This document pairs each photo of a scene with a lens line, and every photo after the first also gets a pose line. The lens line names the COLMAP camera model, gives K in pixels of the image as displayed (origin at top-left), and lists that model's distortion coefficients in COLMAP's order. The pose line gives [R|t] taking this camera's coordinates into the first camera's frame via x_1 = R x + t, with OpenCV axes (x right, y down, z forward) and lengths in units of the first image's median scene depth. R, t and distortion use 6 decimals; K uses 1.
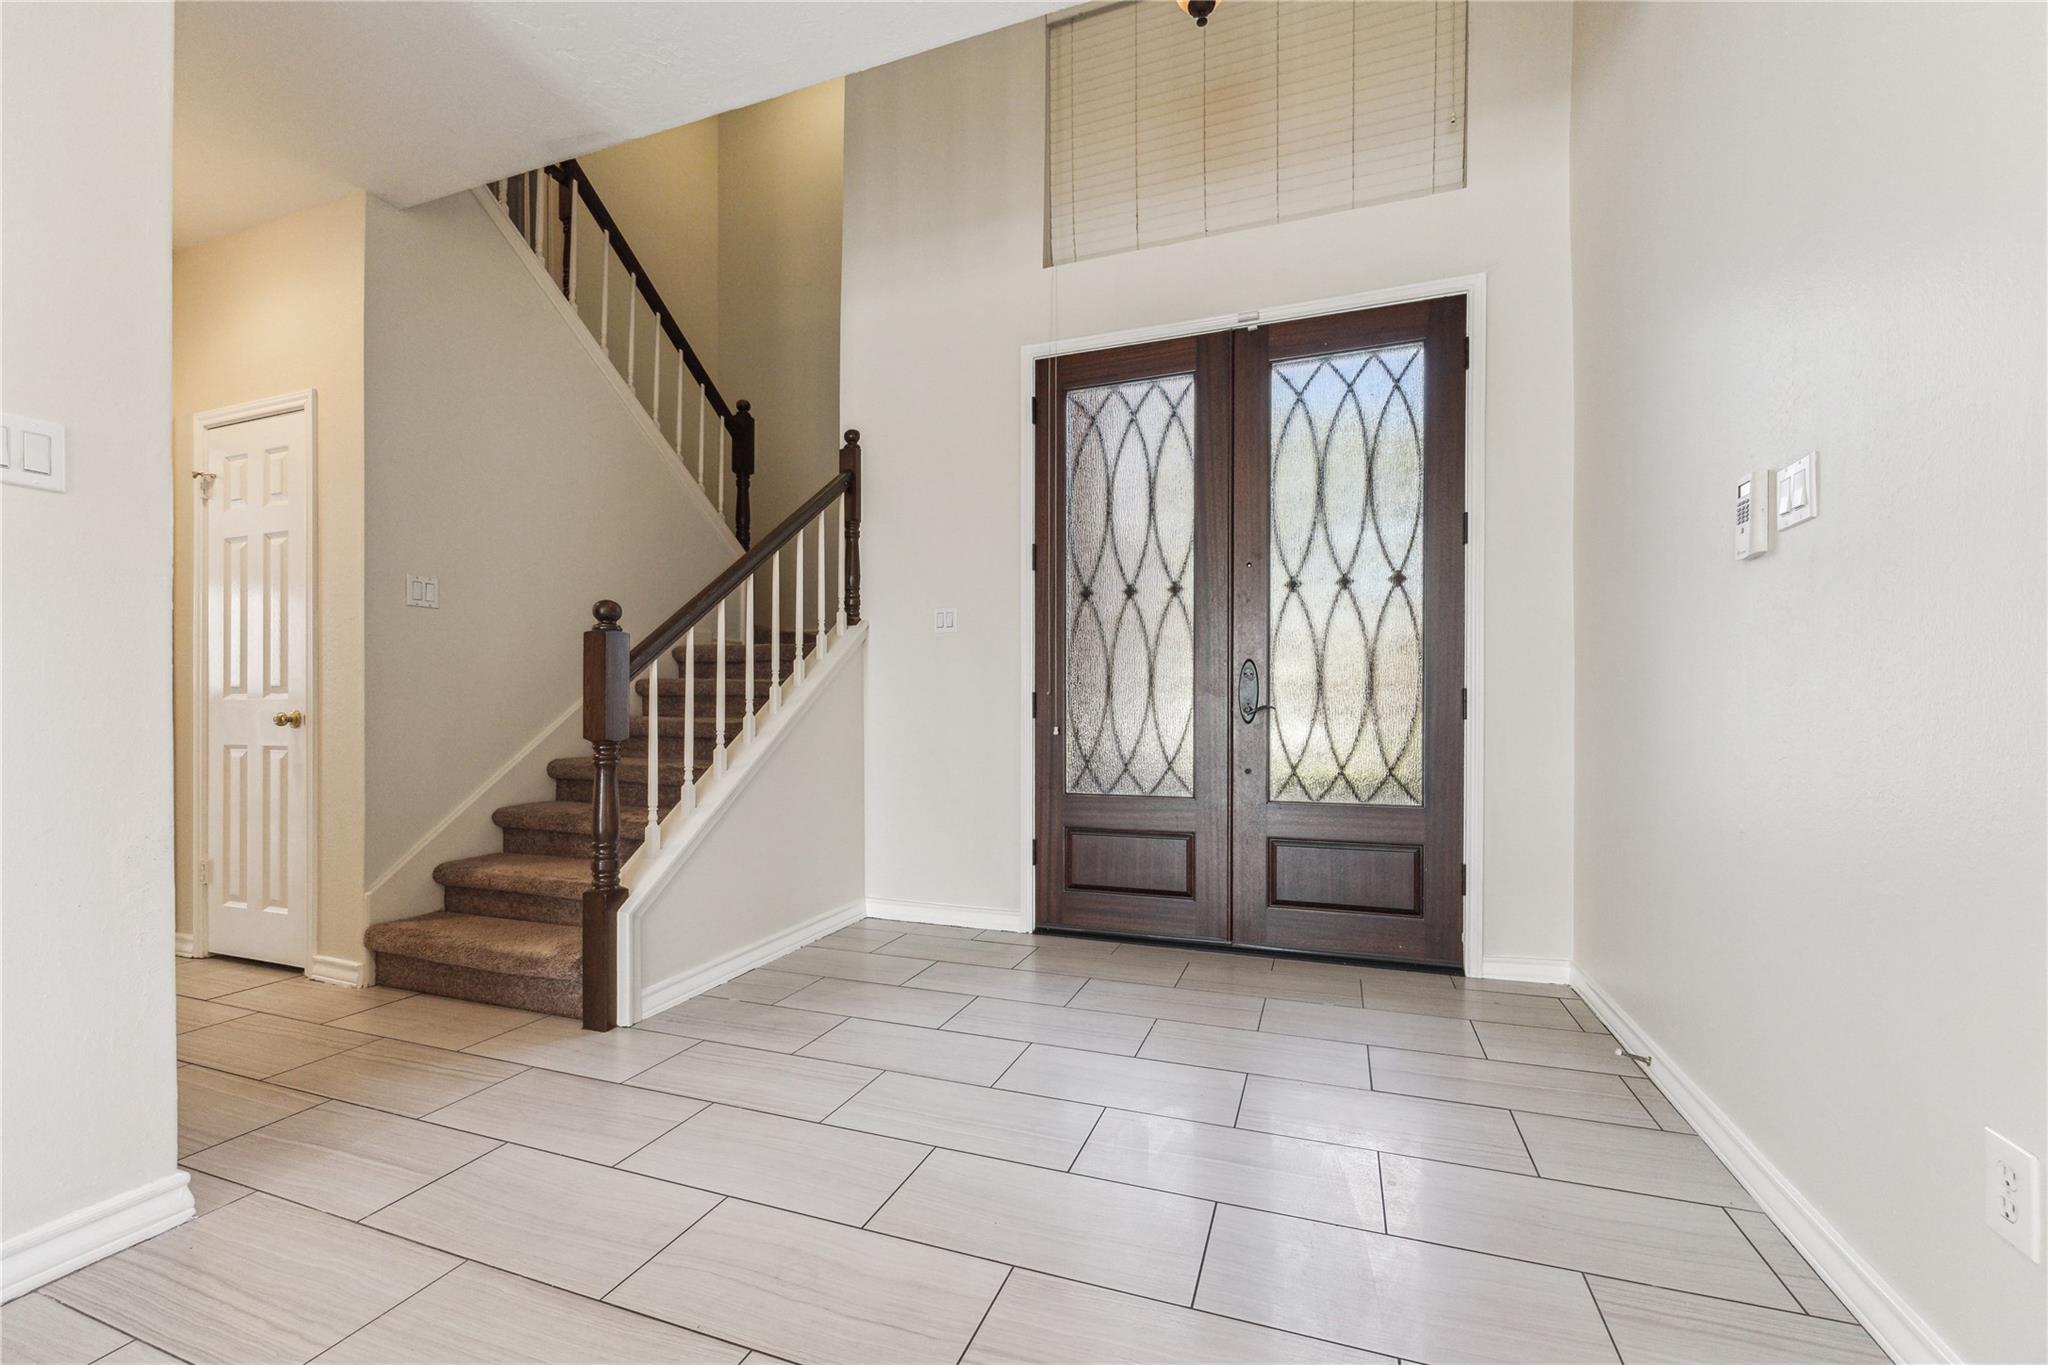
lens RADIAL K [[816.2, 0, 1029.2], [0, 816.2, 696.7], [0, 0, 1]] dist [-0.001162, -0.000680]
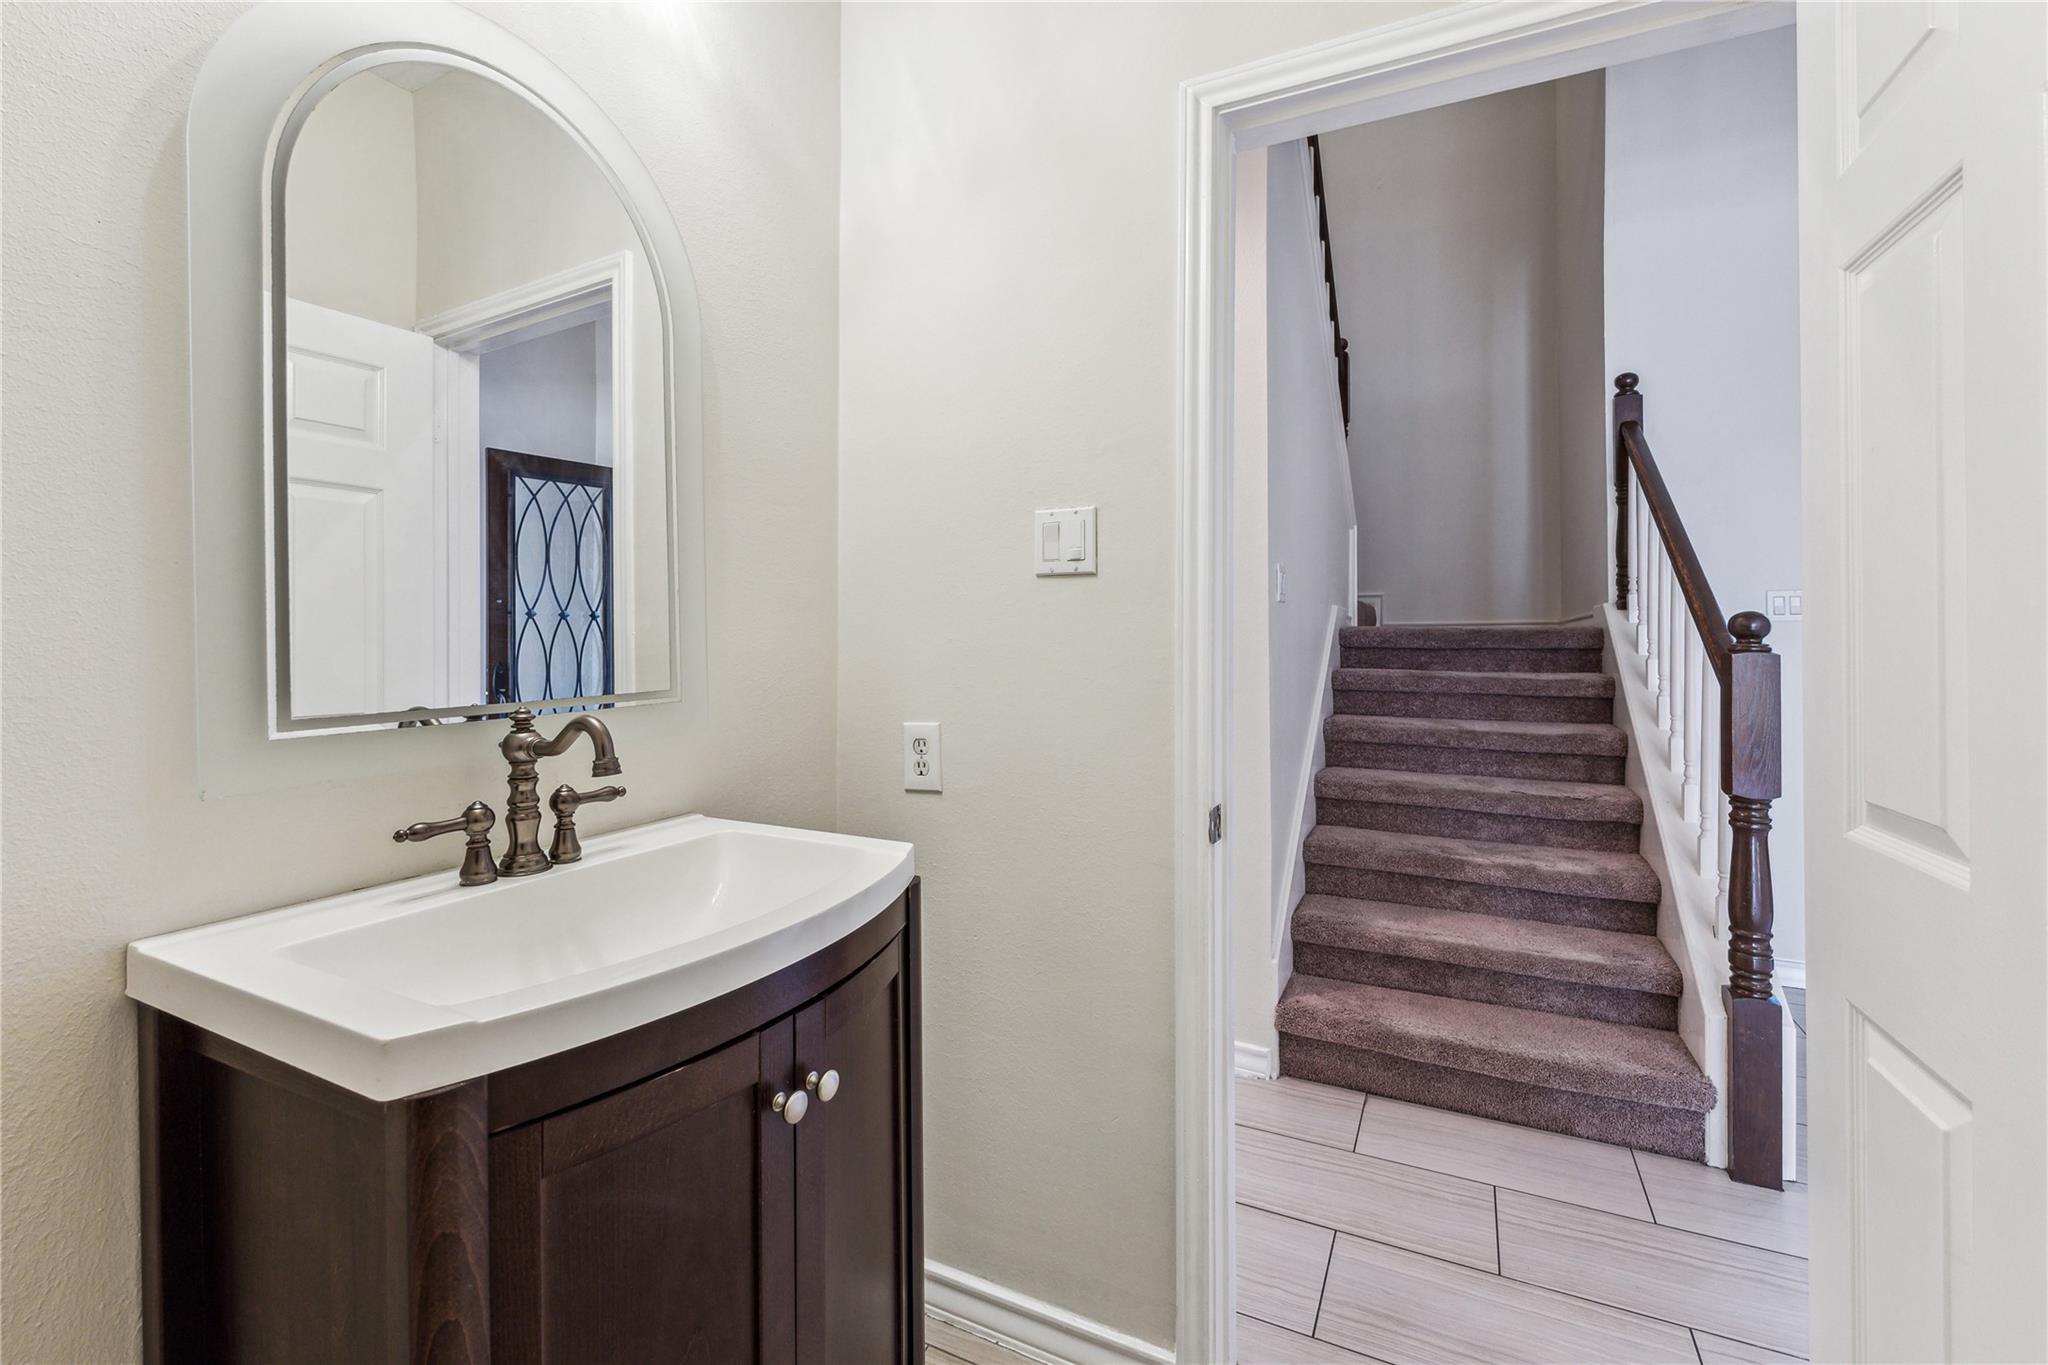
lens RADIAL K [[816.2, 0, 1043.4], [0, 816.2, 633.1], [0, 0, 1]] dist [-0.001162, -0.000680]
pose [[0.996836, -0.000488, -0.079478, -1.001613], [0.000533, 1.000000, 0.000544, -0.088403], [0.079478, -0.000585, 0.996836, 0.177634]]
